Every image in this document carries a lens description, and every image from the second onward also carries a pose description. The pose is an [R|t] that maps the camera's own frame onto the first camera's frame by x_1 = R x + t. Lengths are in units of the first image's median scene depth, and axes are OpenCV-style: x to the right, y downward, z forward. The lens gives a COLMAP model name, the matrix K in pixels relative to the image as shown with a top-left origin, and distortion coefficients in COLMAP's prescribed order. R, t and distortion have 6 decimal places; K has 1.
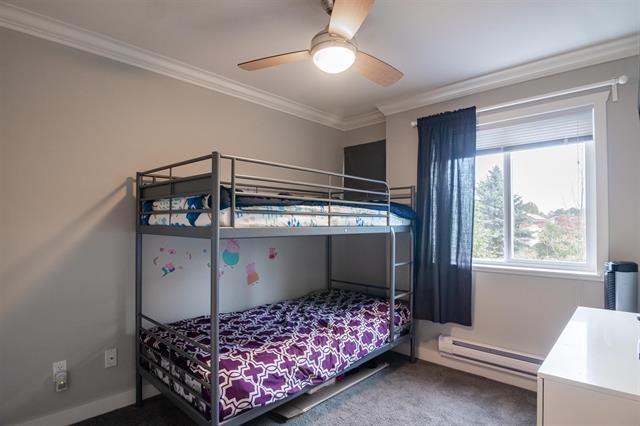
lens RADIAL K [[345.4, 0, 323.8], [0, 345.4, 214.5], [0, 0, 1]] dist [-0.024262, -0.001600]
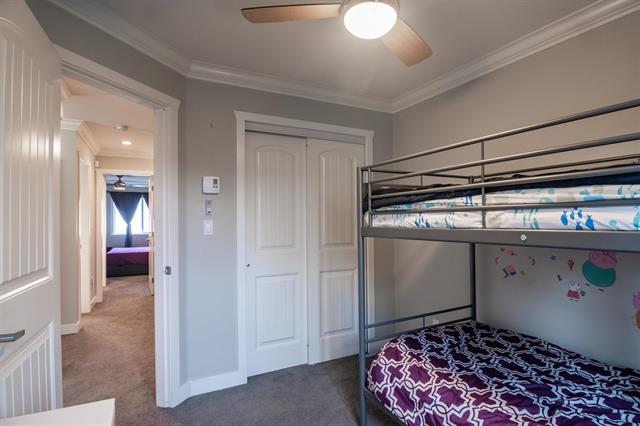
lens RADIAL K [[345.4, 0, 323.8], [0, 345.4, 214.5], [0, 0, 1]] dist [-0.024262, -0.001600]
pose [[-0.327473, -0.017398, -0.944700, 0.713754], [0.031676, 0.999066, -0.029380, 0.019657], [0.944329, -0.039545, -0.326616, 1.007987]]
